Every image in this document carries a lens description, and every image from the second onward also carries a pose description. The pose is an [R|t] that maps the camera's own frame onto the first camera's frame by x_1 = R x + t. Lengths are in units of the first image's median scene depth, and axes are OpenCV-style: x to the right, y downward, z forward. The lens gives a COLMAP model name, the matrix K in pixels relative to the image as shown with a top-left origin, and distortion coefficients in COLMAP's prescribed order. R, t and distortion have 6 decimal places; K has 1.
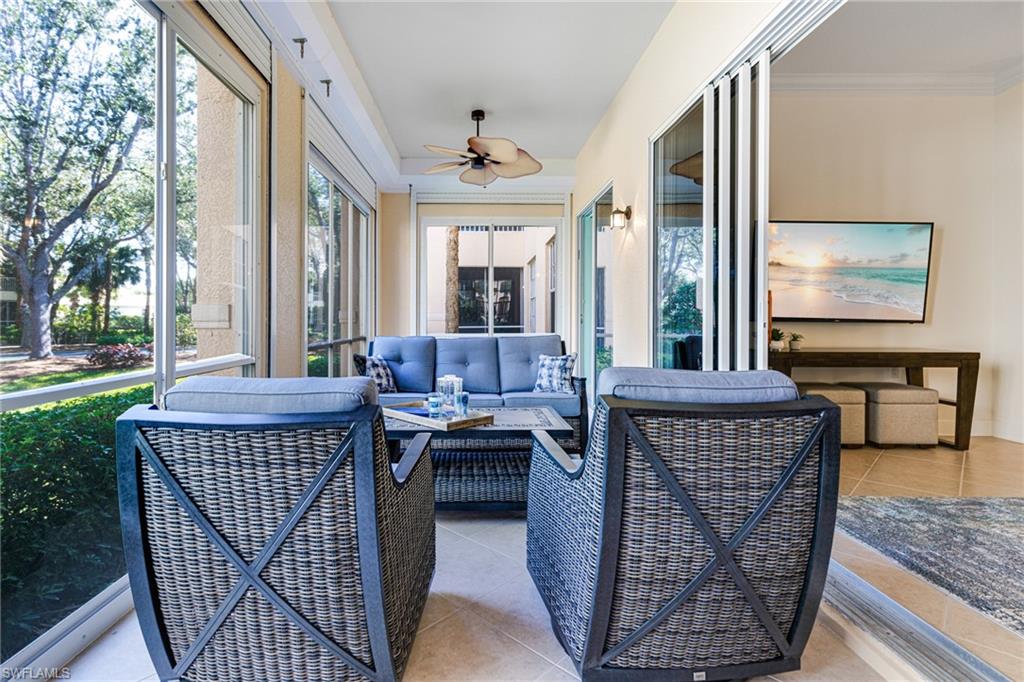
lens RADIAL K [[492.6, 0, 510.8], [0, 492.6, 324.0], [0, 0, 1]] dist [0.005012, 0.000219]
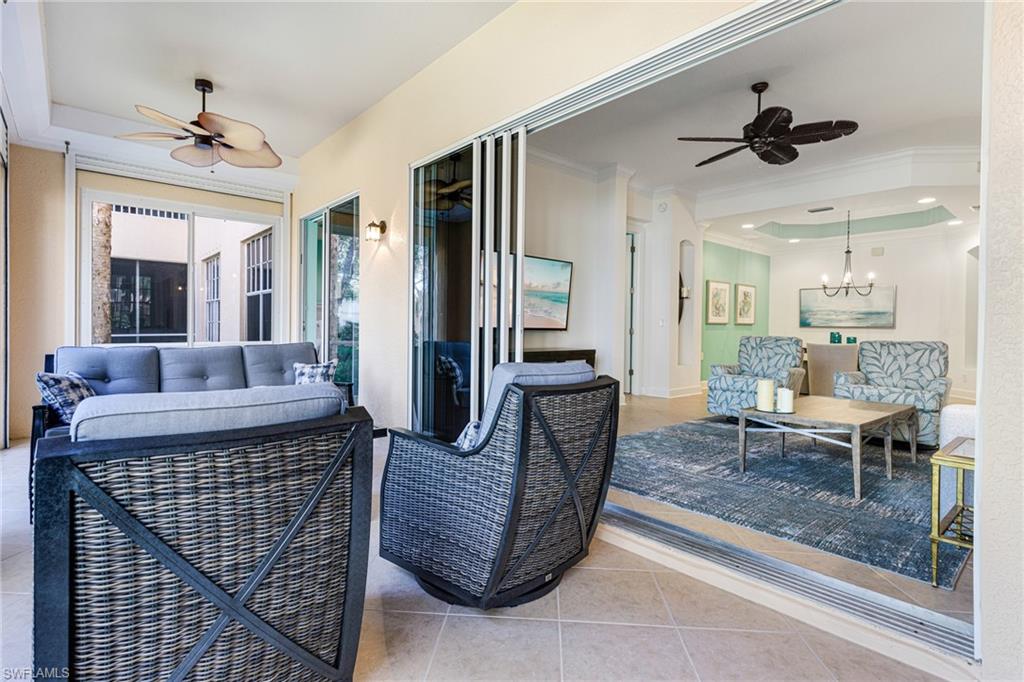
lens RADIAL K [[497.9, 0, 512.0], [0, 497.9, 341.0], [0, 0, 1]] dist [-0.000789, -0.000615]
pose [[0.755266, -0.011750, 0.655313, -0.266445], [0.000237, 0.999844, 0.017654, 0.002651], [-0.655418, -0.013178, 0.755151, -0.002551]]
